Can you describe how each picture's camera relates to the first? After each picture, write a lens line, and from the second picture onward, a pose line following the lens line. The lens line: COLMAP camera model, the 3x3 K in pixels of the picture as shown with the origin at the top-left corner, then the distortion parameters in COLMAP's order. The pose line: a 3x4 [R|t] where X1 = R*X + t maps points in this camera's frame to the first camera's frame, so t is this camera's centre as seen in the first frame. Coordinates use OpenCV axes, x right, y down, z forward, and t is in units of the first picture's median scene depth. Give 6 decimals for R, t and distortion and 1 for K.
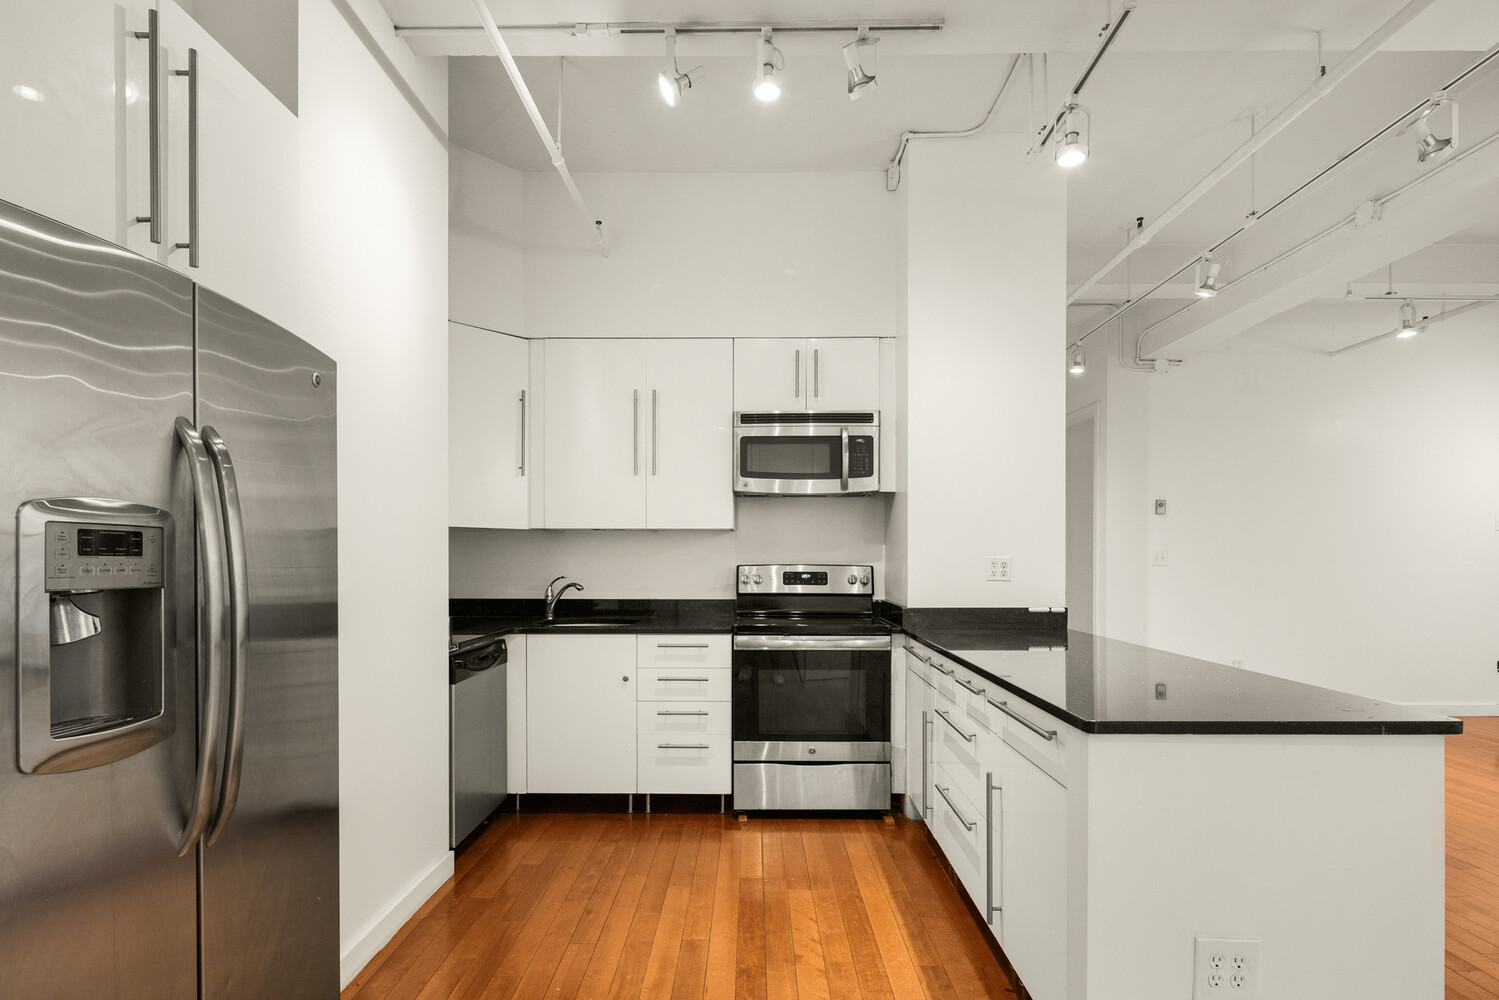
lens RADIAL K [[738.1, 0, 758.1], [0, 738.1, 562.6], [0, 0, 1]] dist [0.003760, -0.005971]
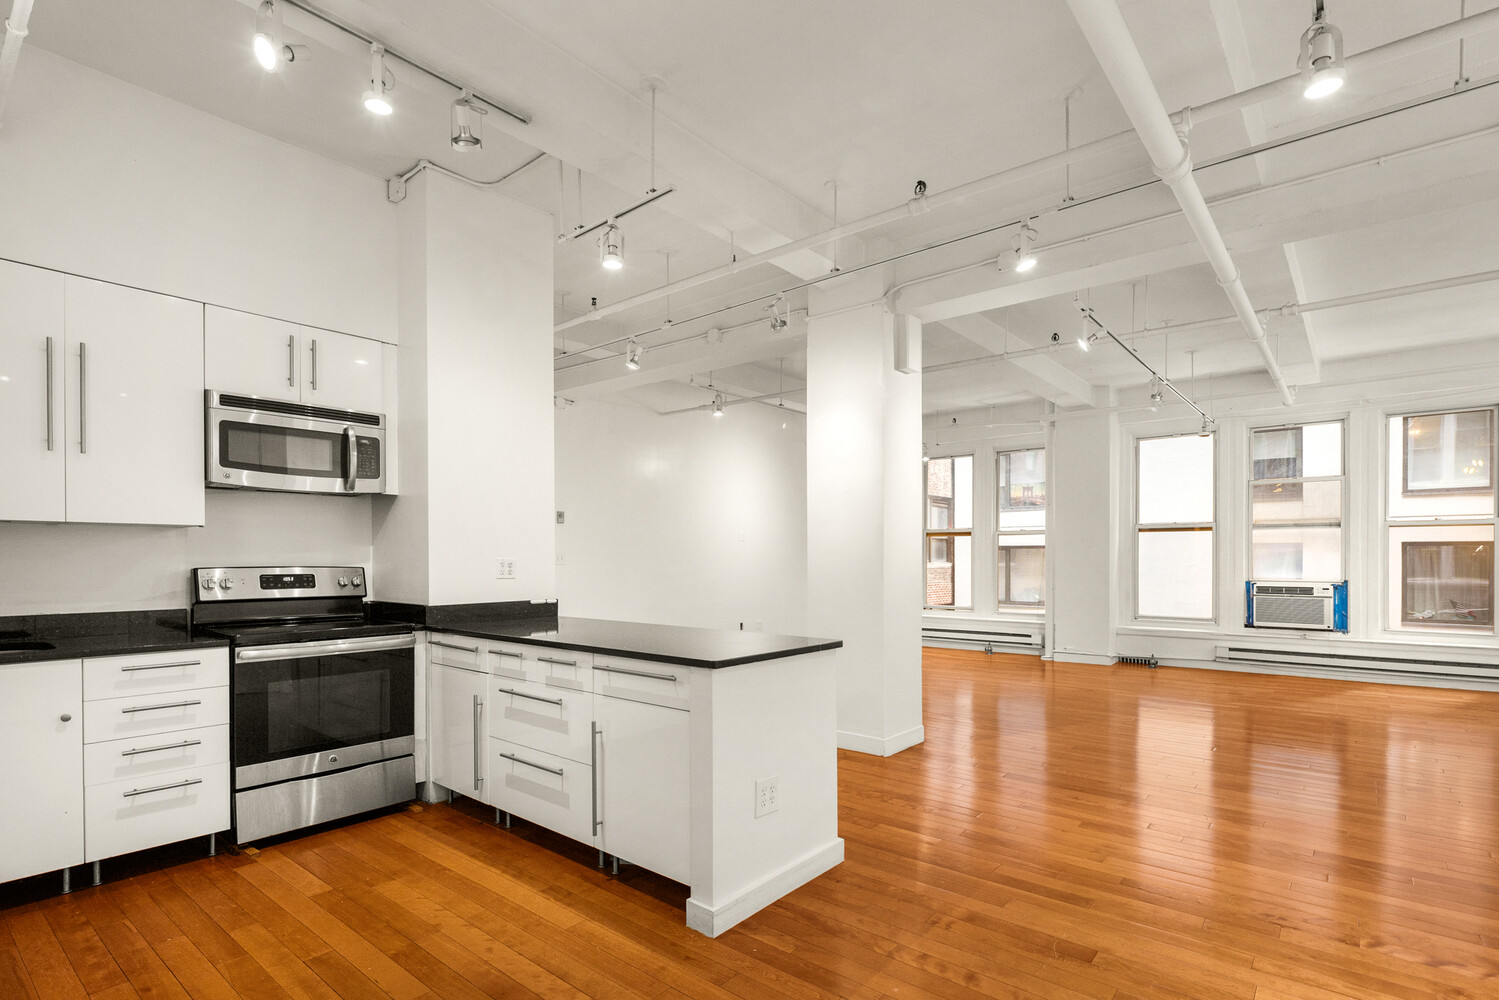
lens RADIAL K [[724.9, 0, 756.4], [0, 724.9, 559.0], [0, 0, 1]] dist [0.001675, -0.000260]
pose [[0.633816, -0.001320, 0.773483, -0.297453], [0.005168, 0.999983, -0.002529, -0.001390], [-0.773467, 0.005600, 0.633812, -0.030077]]
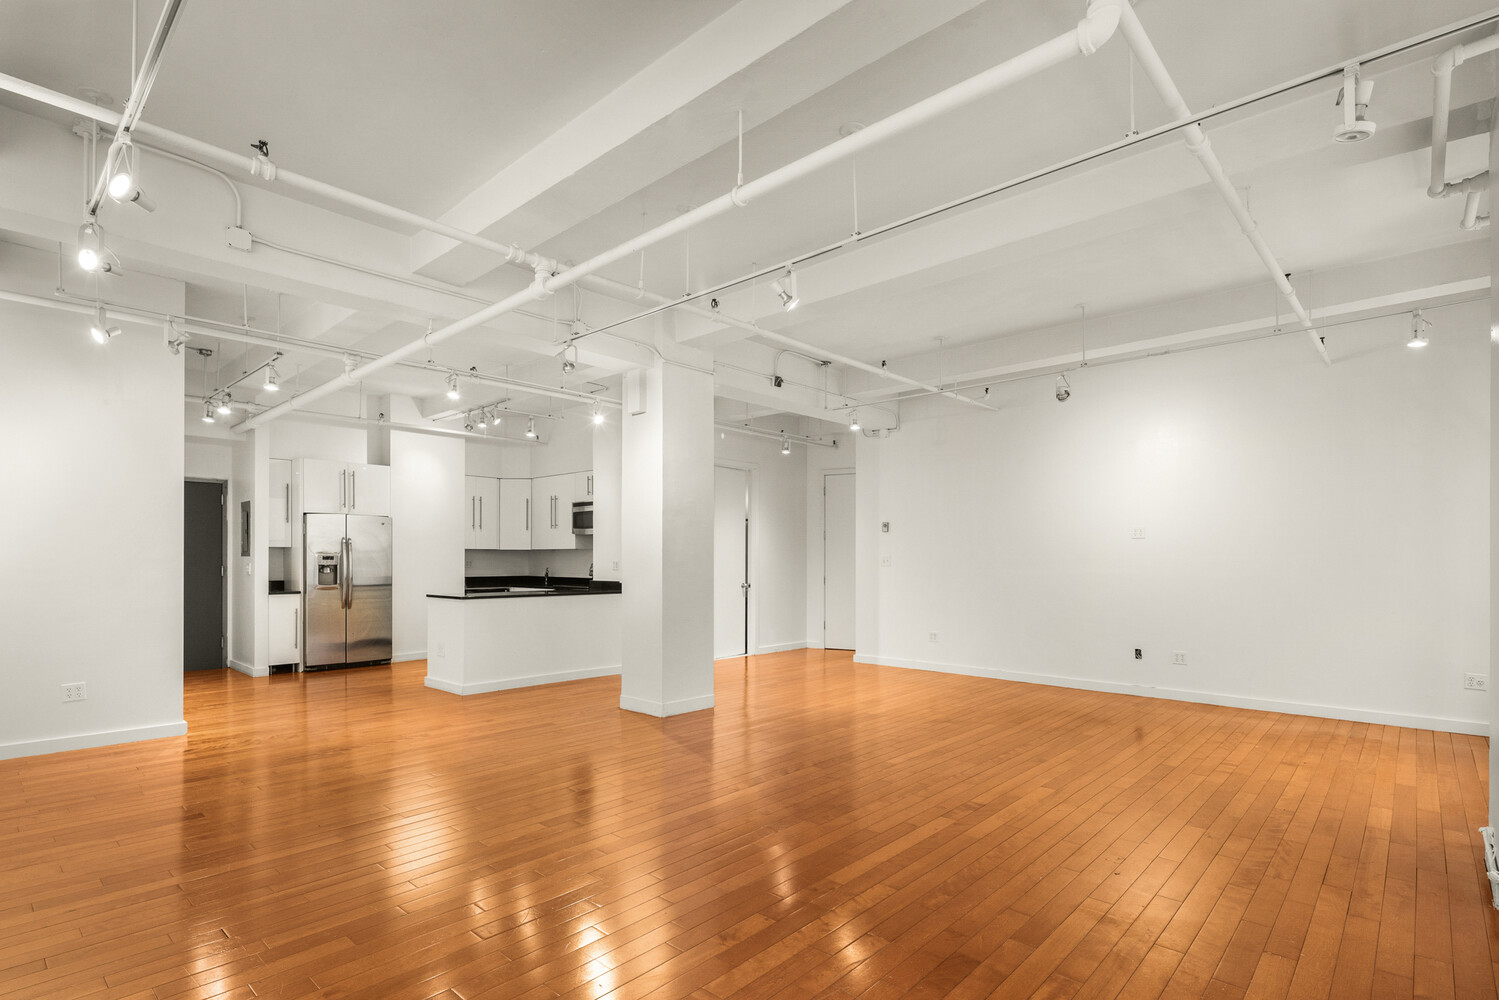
lens RADIAL K [[738.1, 0, 758.1], [0, 738.1, 562.6], [0, 0, 1]] dist [0.003760, -0.005971]
pose [[0.743028, 0.003215, -0.669252, 2.192752], [-0.005890, 0.999981, -0.001736, 0.000748], [0.669234, 0.005232, 0.743033, -0.455441]]
